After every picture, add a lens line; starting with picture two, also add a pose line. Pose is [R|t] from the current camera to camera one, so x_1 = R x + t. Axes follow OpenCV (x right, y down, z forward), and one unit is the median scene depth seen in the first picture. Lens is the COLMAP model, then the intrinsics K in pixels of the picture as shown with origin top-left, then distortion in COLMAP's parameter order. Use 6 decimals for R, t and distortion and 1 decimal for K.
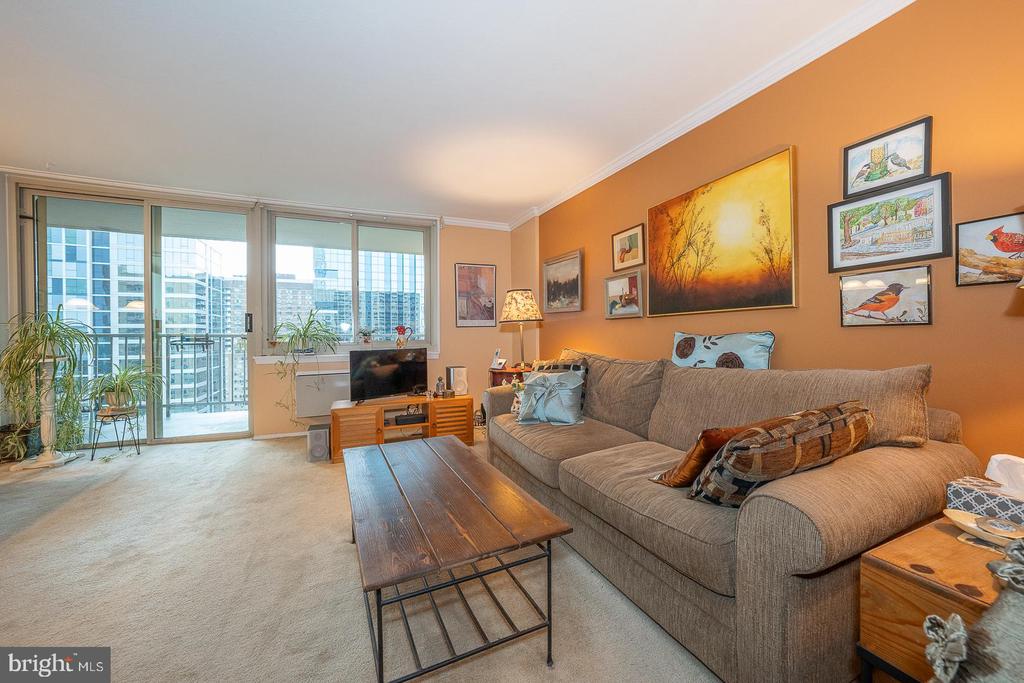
lens RADIAL K [[398.2, 0, 509.9], [0, 398.2, 335.9], [0, 0, 1]] dist [-0.001100, -0.000217]
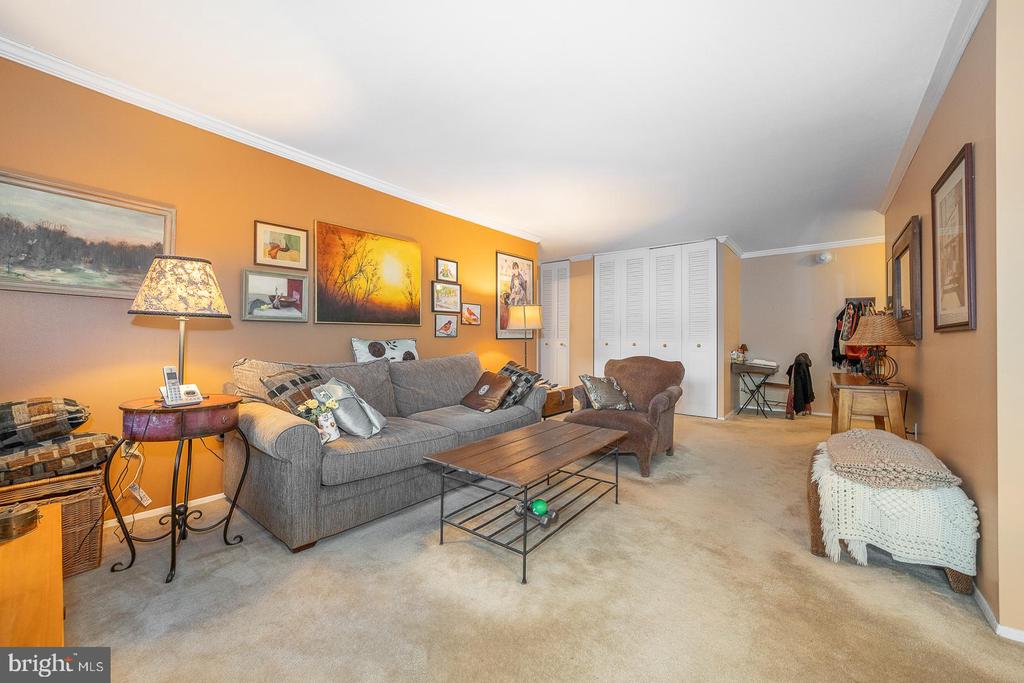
lens RADIAL K [[398.2, 0, 509.4], [0, 398.2, 337.1], [0, 0, 1]] dist [-0.001100, -0.000217]
pose [[-0.465204, 0.012649, 0.885113, -0.979768], [0.003219, 0.999915, -0.012597, 0.005141], [-0.885198, -0.003011, -0.465205, 1.234901]]
